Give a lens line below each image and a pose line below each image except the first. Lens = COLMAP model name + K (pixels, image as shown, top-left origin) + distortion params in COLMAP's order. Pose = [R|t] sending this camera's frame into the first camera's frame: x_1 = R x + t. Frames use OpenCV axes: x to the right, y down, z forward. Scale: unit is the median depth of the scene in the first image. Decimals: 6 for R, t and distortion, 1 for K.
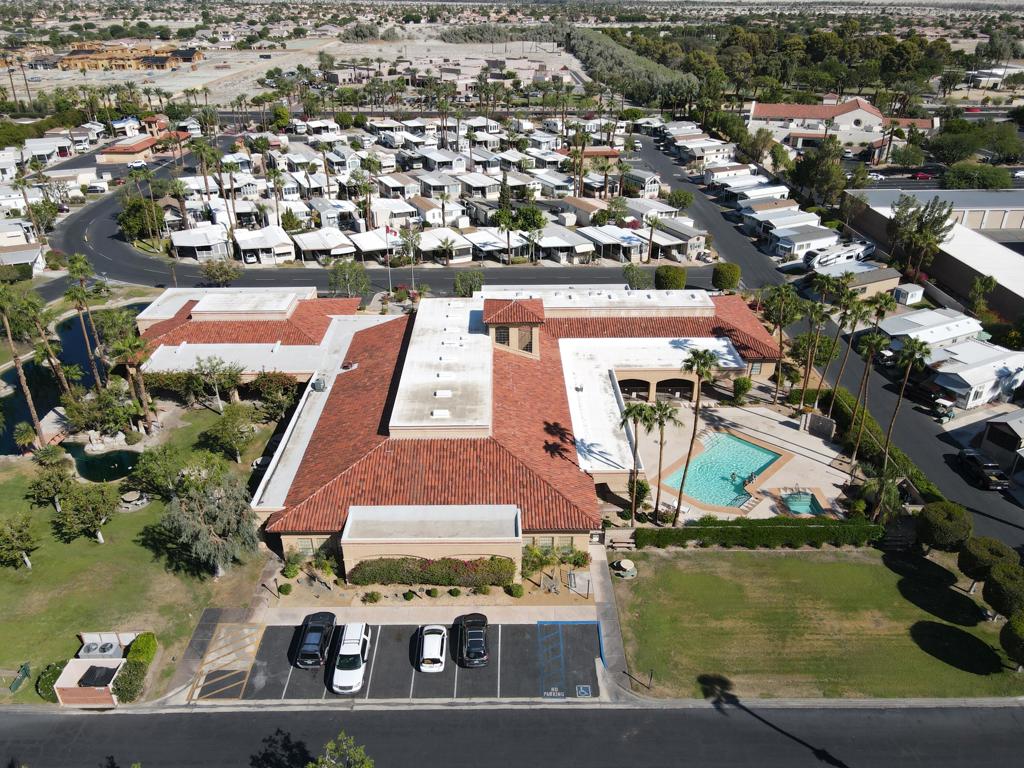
lens RADIAL K [[753.5, 0, 512.0], [0, 753.5, 384.0], [0, 0, 1]] dist [0.000558, 0.006698]
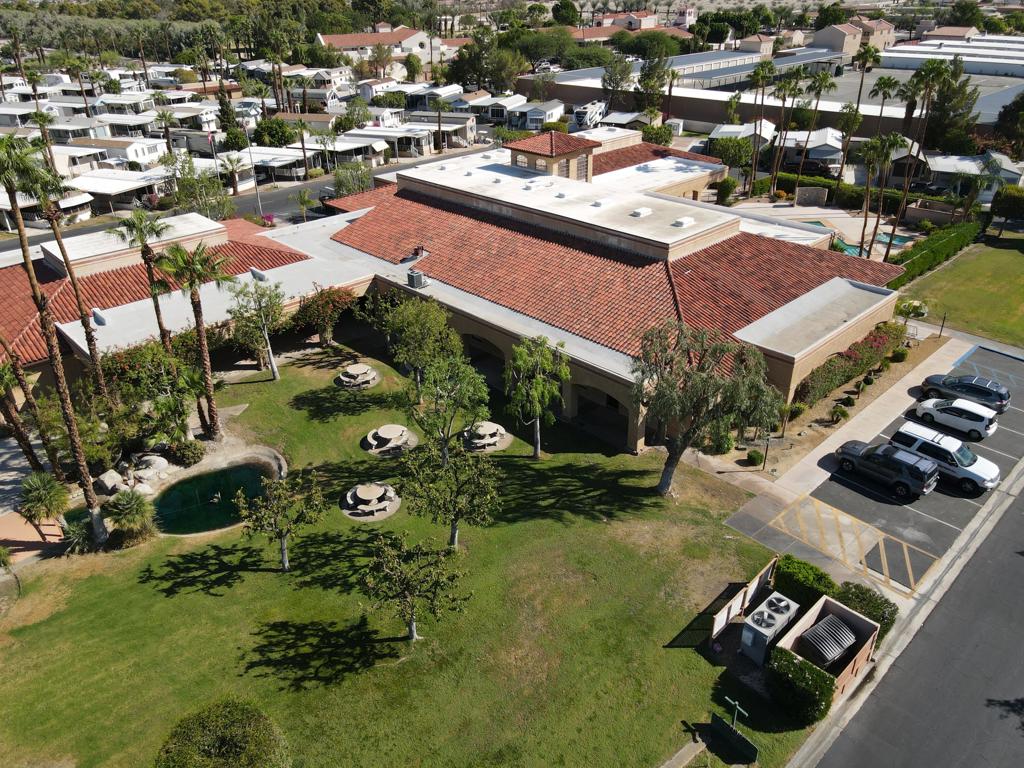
lens RADIAL K [[753.5, 0, 512.0], [0, 753.5, 384.0], [0, 0, 1]] dist [0.000558, 0.006698]
pose [[0.727780, -0.330040, 0.601173, -0.666597], [0.332116, 0.936553, 0.112101, 0.043596], [-0.600029, 0.118075, 0.791217, 0.449202]]
